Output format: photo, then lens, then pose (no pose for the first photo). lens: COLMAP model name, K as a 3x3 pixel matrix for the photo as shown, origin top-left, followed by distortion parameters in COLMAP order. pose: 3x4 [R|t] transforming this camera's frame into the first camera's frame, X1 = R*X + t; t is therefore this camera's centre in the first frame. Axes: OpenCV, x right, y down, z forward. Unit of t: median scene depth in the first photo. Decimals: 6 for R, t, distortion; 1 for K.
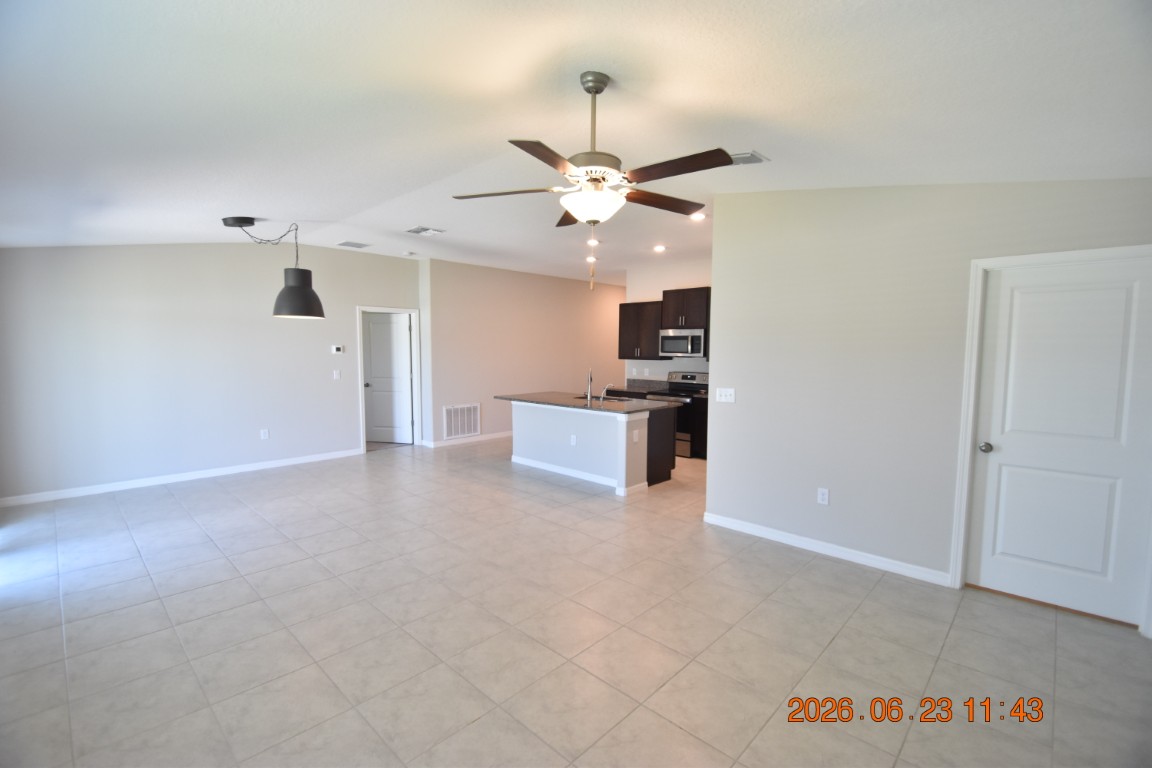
lens RADIAL K [[504.4, 0, 570.8], [0, 504.4, 389.1], [0, 0, 1]] dist [0.012614, -0.015652]
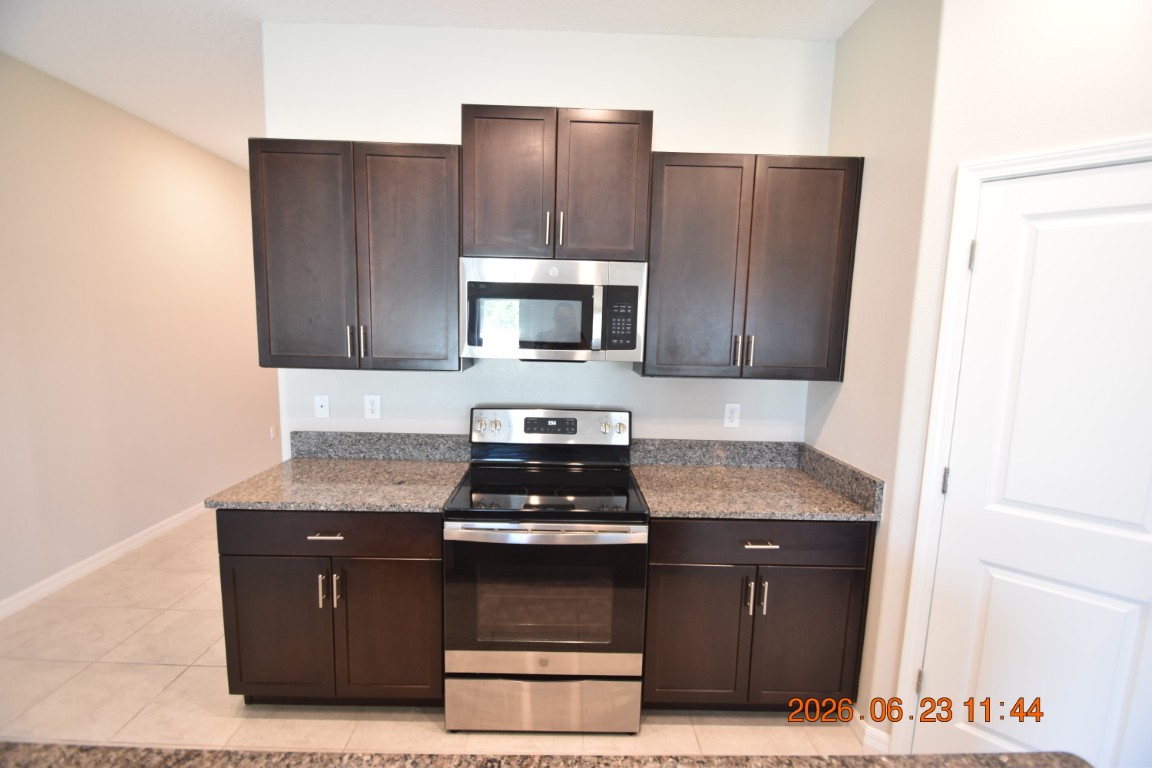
lens RADIAL K [[504.4, 0, 570.8], [0, 504.4, 389.1], [0, 0, 1]] dist [0.012614, -0.015652]
pose [[0.709369, -0.079001, 0.700396, 0.032857], [0.037749, 0.996531, 0.074171, -0.074183], [-0.703826, -0.026175, 0.709890, 0.859742]]
